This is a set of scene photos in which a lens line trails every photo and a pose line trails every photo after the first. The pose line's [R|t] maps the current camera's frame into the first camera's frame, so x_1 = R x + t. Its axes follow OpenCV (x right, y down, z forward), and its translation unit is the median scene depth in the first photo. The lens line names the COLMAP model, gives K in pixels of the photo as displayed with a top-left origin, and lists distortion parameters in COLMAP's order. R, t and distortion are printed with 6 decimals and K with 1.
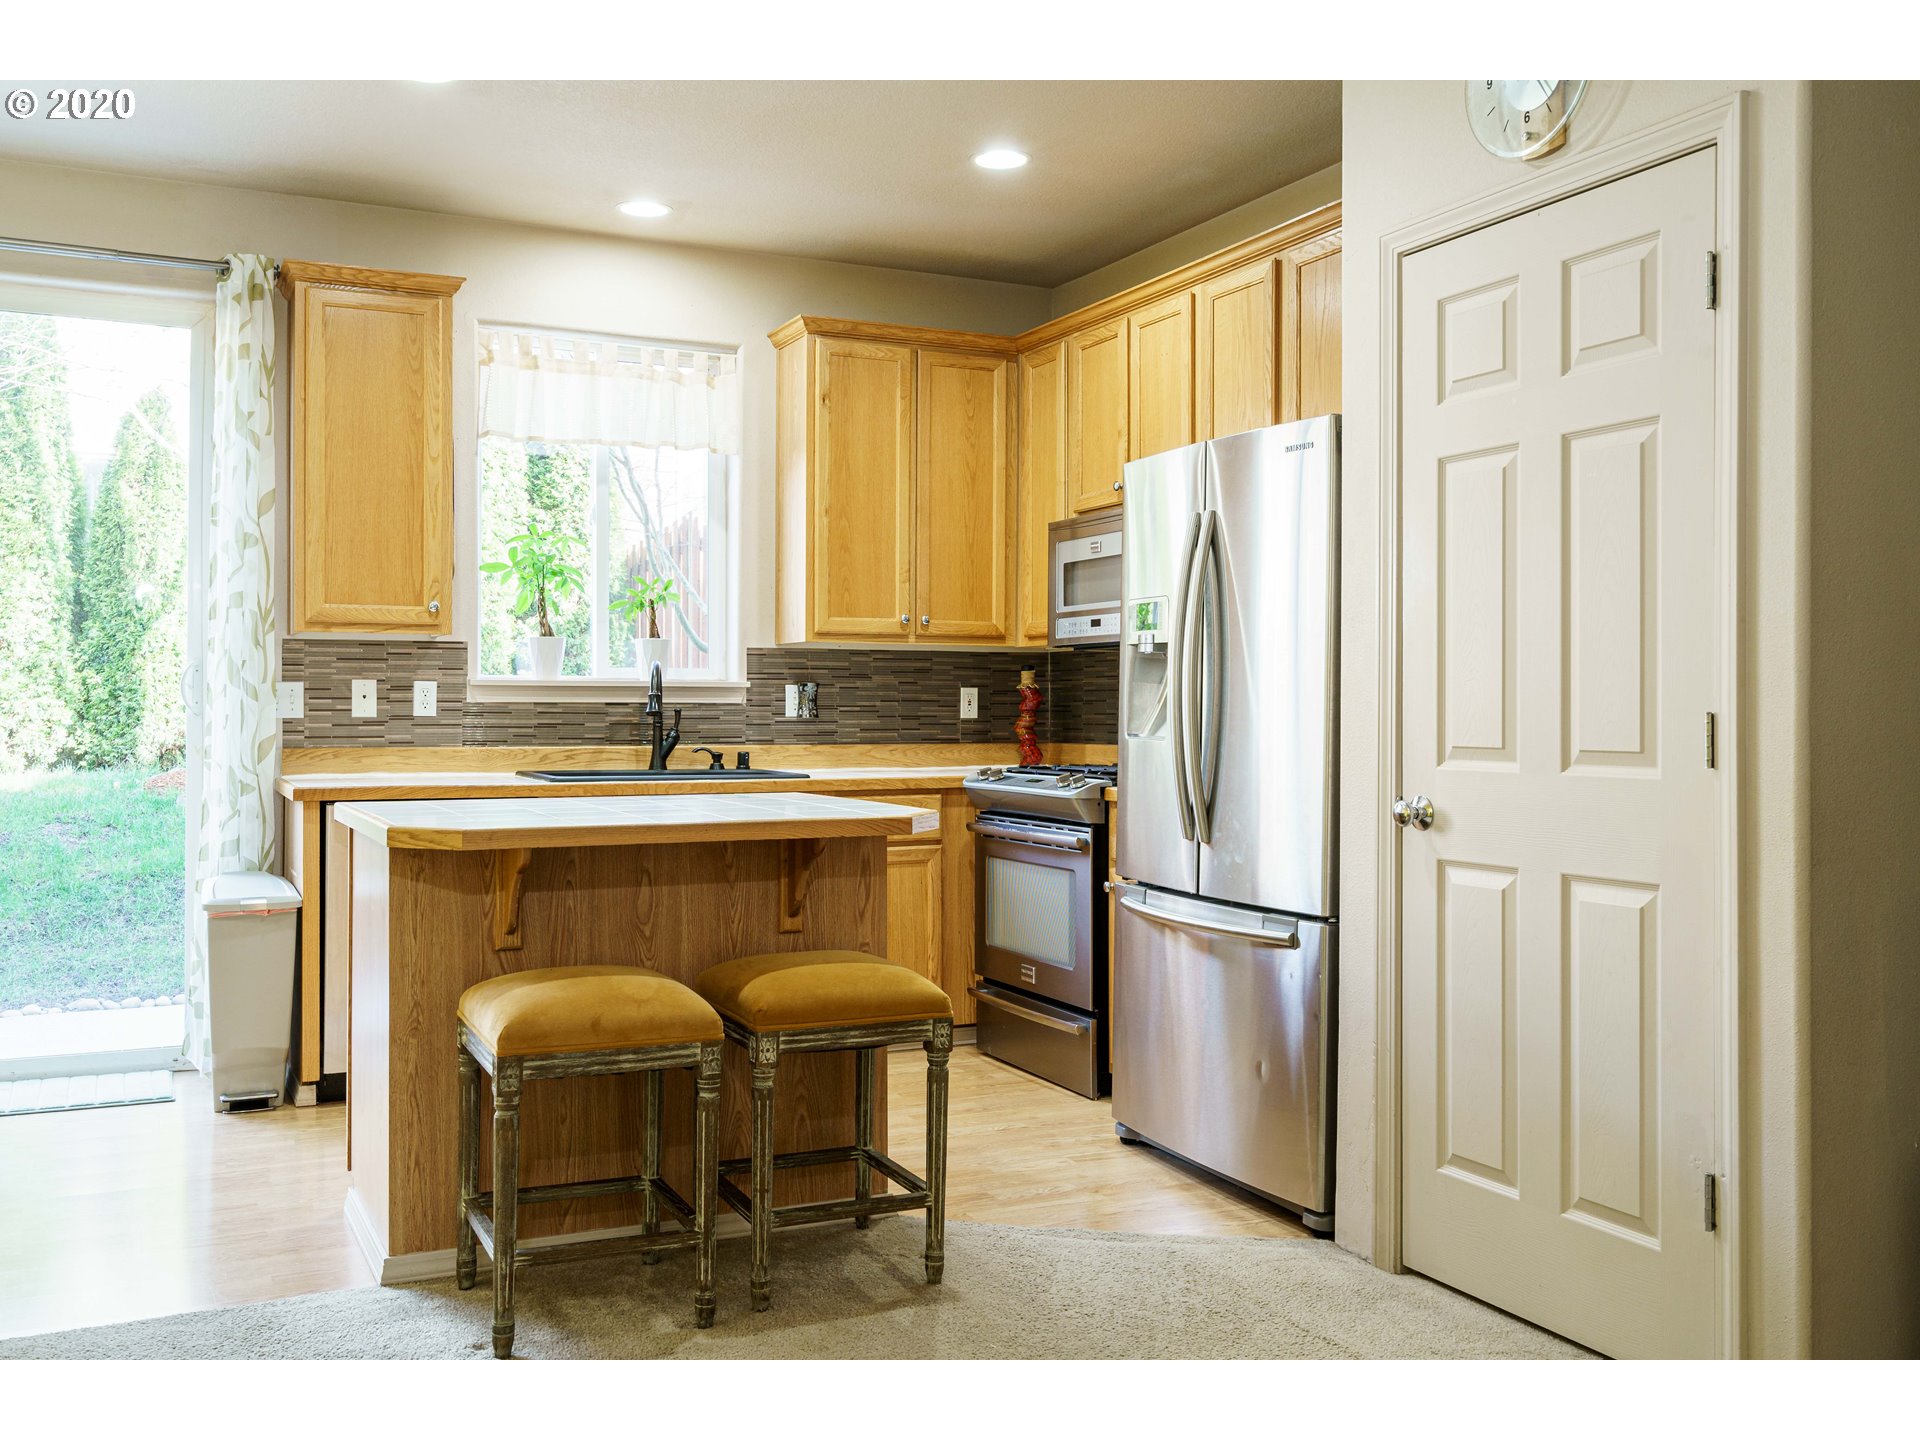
lens RADIAL K [[1701.4, 0, 958.3], [0, 1701.4, 696.4], [0, 0, 1]] dist [0.004759, -0.000801]
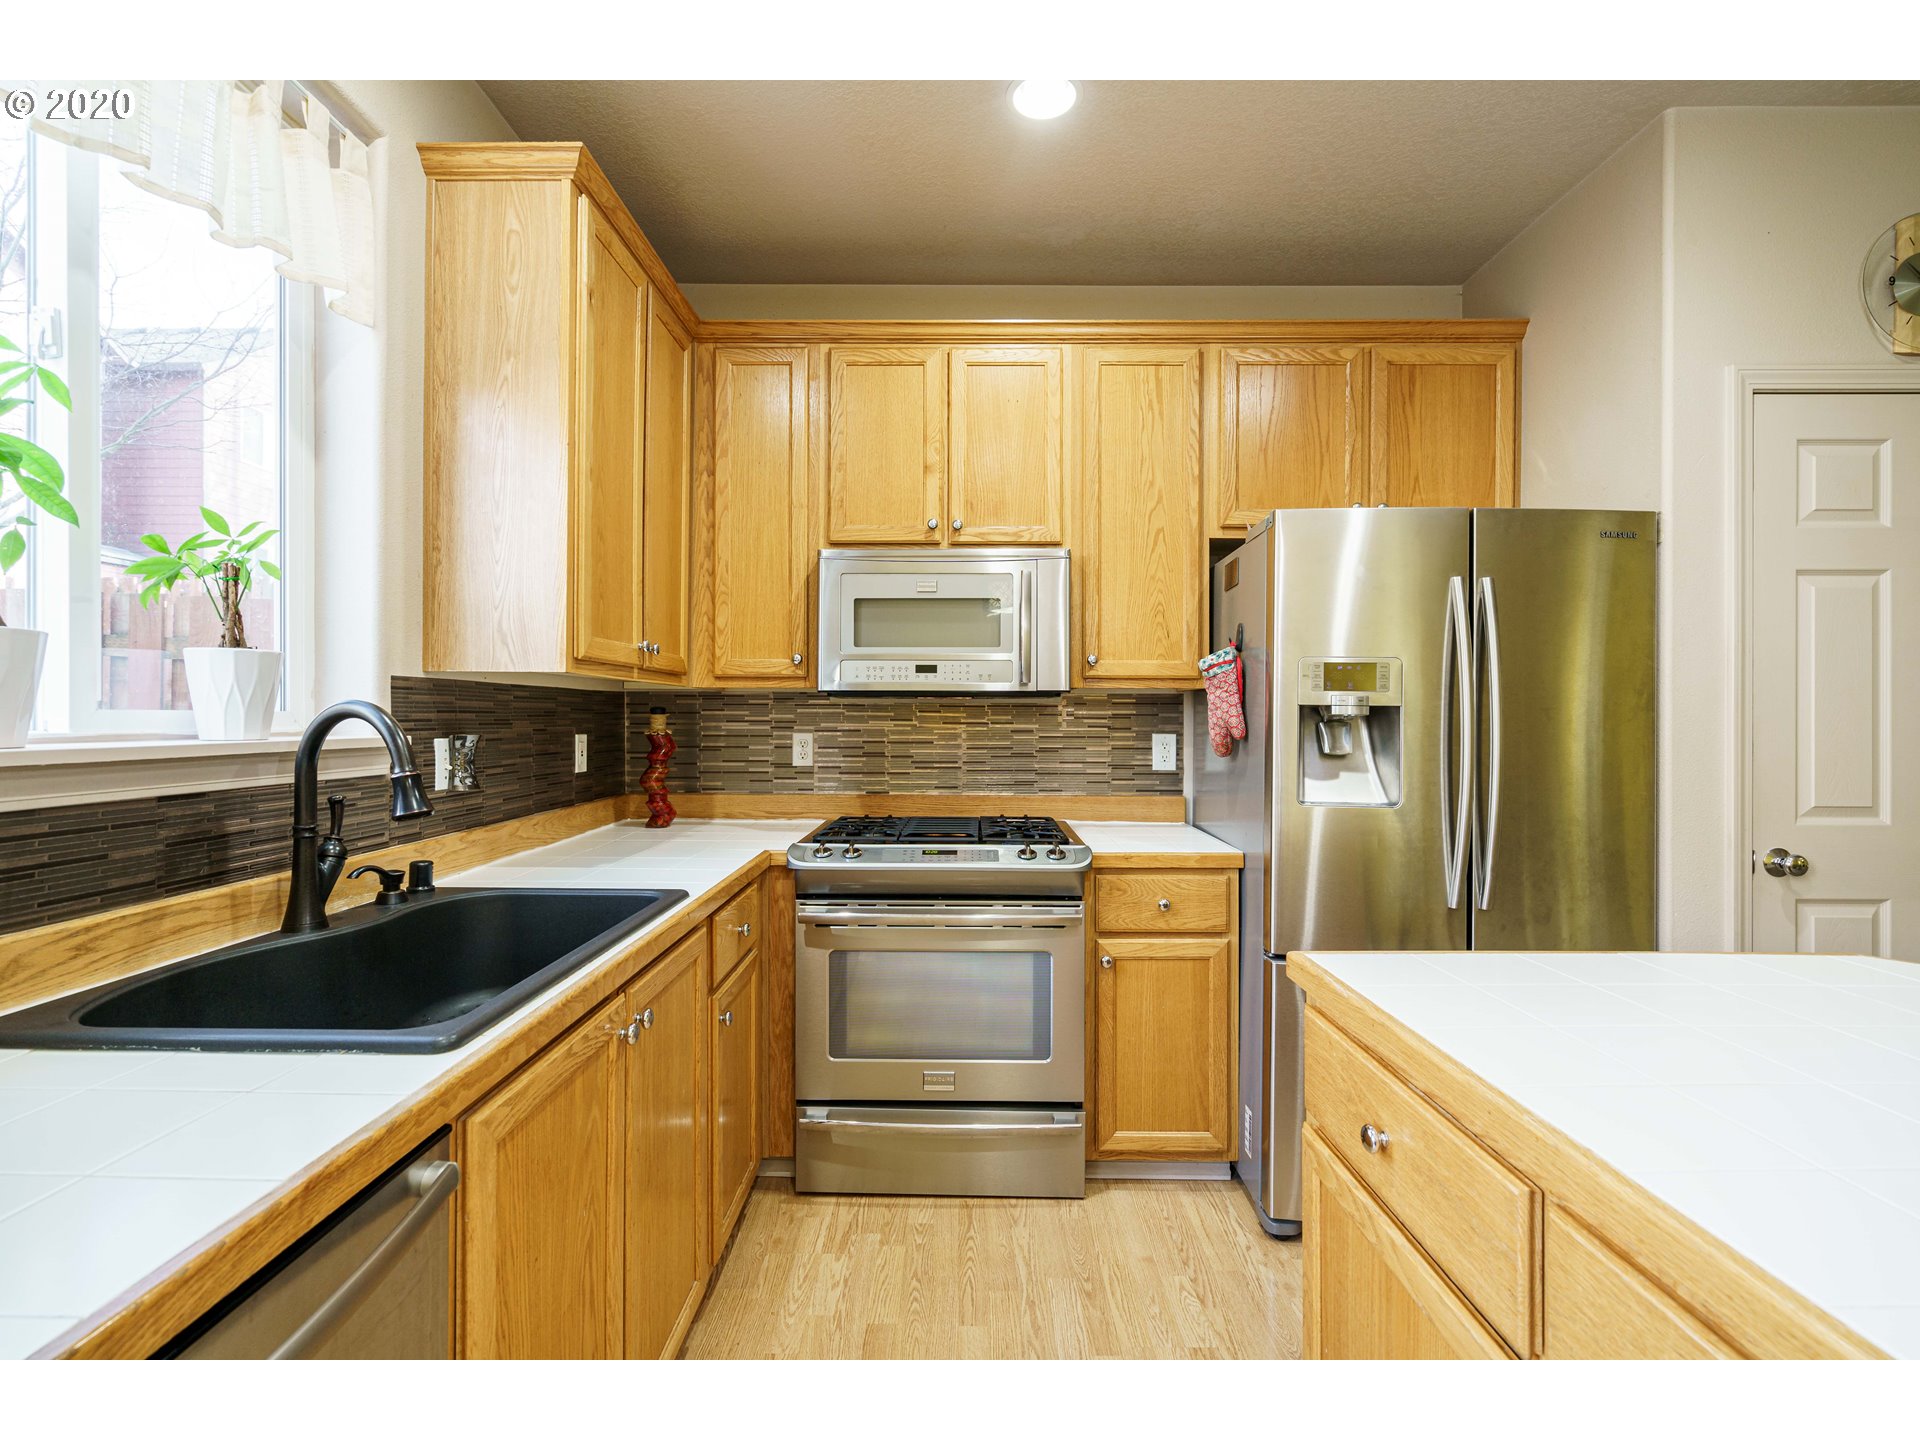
lens RADIAL K [[869.1, 0, 953.1], [0, 869.1, 718.1], [0, 0, 1]] dist [-0.008862, 0.004969]
pose [[0.441791, -0.001476, 0.897117, -0.330670], [-0.008533, 0.999946, 0.005847, -0.019413], [-0.897078, -0.010239, 0.441755, 0.773450]]
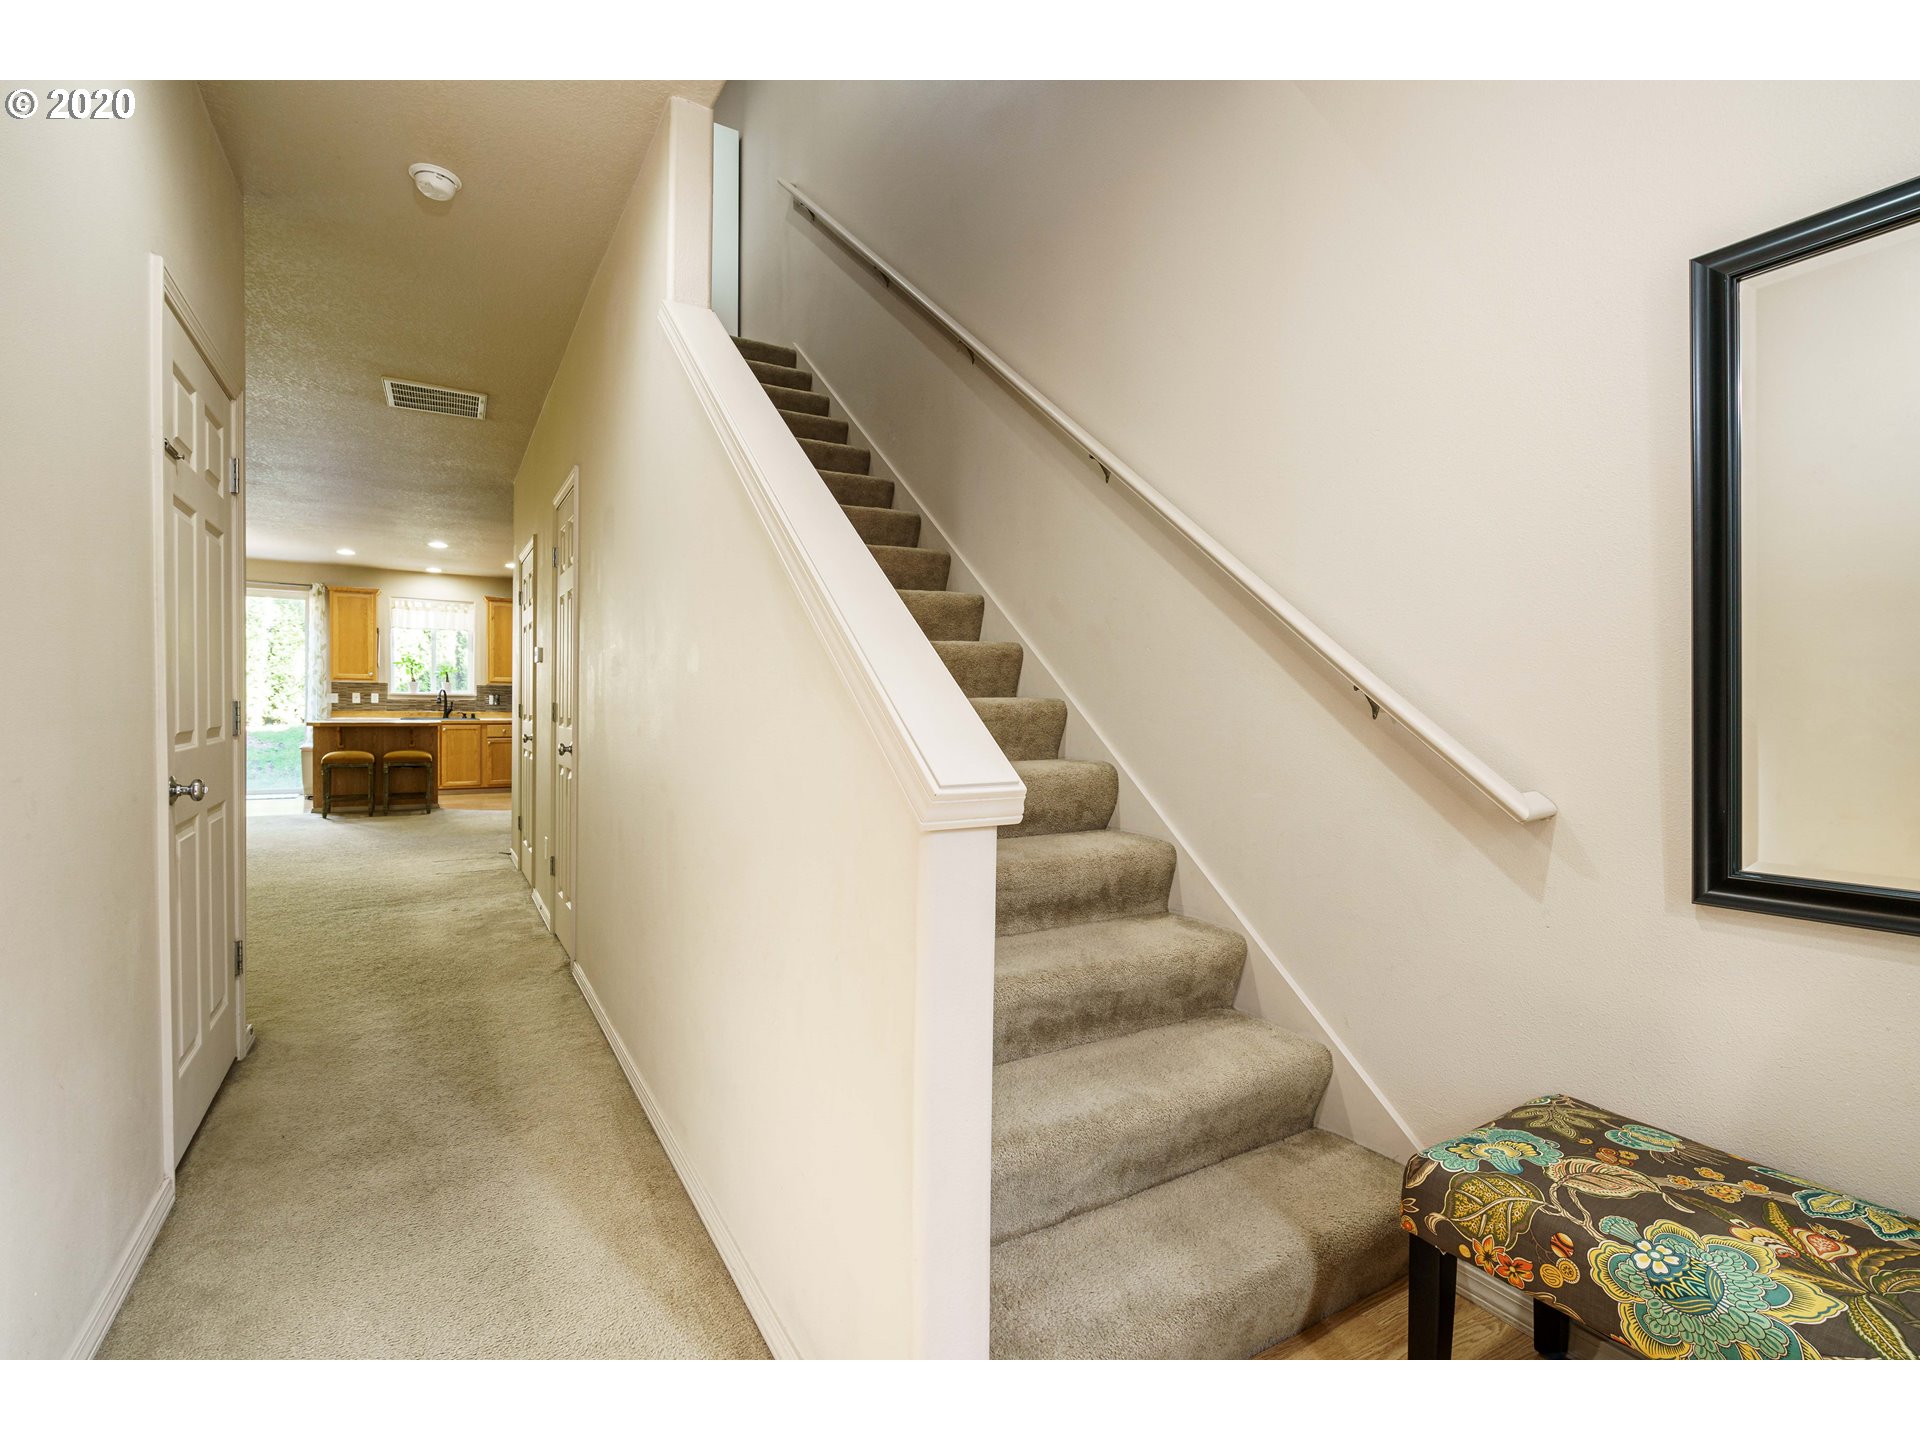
lens RADIAL K [[864.8, 0, 952.0], [0, 864.8, 724.0], [0, 0, 1]] dist [-0.003462, 0.000453]
pose [[0.995109, 0.005543, 0.098628, 0.777670], [-0.007944, 0.999681, 0.023961, 0.002561], [-0.098464, -0.024627, 0.994836, -1.038052]]
